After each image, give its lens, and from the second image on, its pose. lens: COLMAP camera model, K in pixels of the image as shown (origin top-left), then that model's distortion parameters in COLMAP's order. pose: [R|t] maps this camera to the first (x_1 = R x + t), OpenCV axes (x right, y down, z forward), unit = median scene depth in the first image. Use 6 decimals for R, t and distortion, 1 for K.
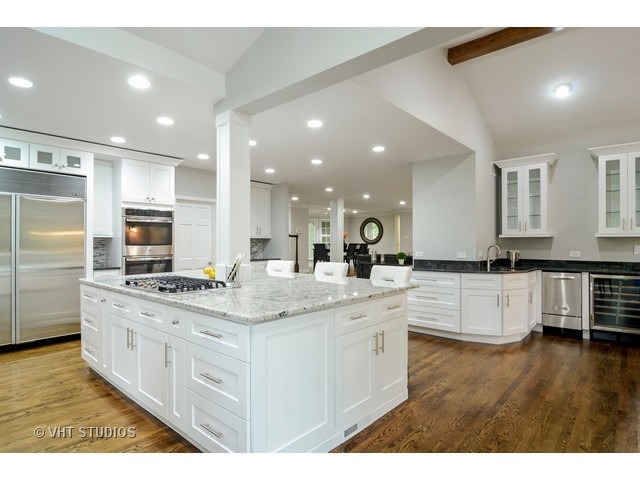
lens RADIAL K [[352.4, 0, 315.9], [0, 352.4, 239.6], [0, 0, 1]] dist [-0.002936, 0.000438]
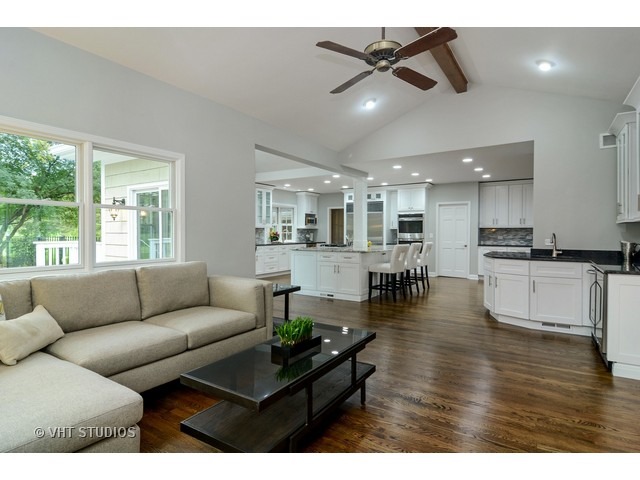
lens RADIAL K [[352.4, 0, 318.1], [0, 352.4, 236.0], [0, 0, 1]] dist [-0.002936, 0.000438]
pose [[0.156225, 0.008663, -0.987684, 1.369121], [0.007052, 0.999926, 0.009886, 0.010855], [0.987696, -0.008510, 0.156152, 0.232816]]
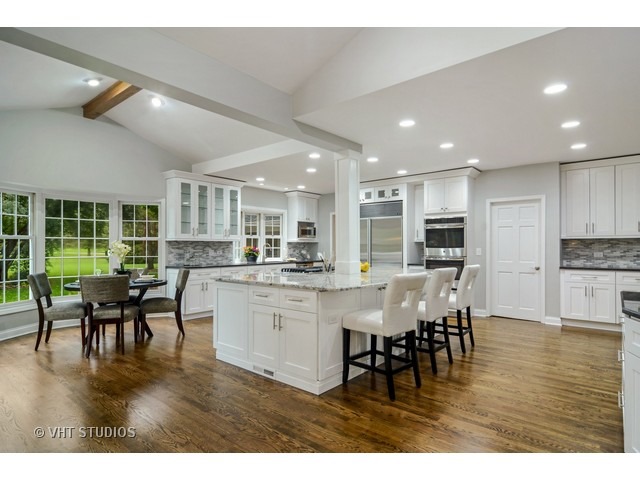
lens RADIAL K [[352.4, 0, 319.5], [0, 352.4, 246.1], [0, 0, 1]] dist [-0.002936, 0.000438]
pose [[0.034683, -0.003140, -0.999393, 0.747386], [0.011521, 0.999930, -0.002742, 0.009552], [0.999332, -0.011419, 0.034717, 0.561037]]
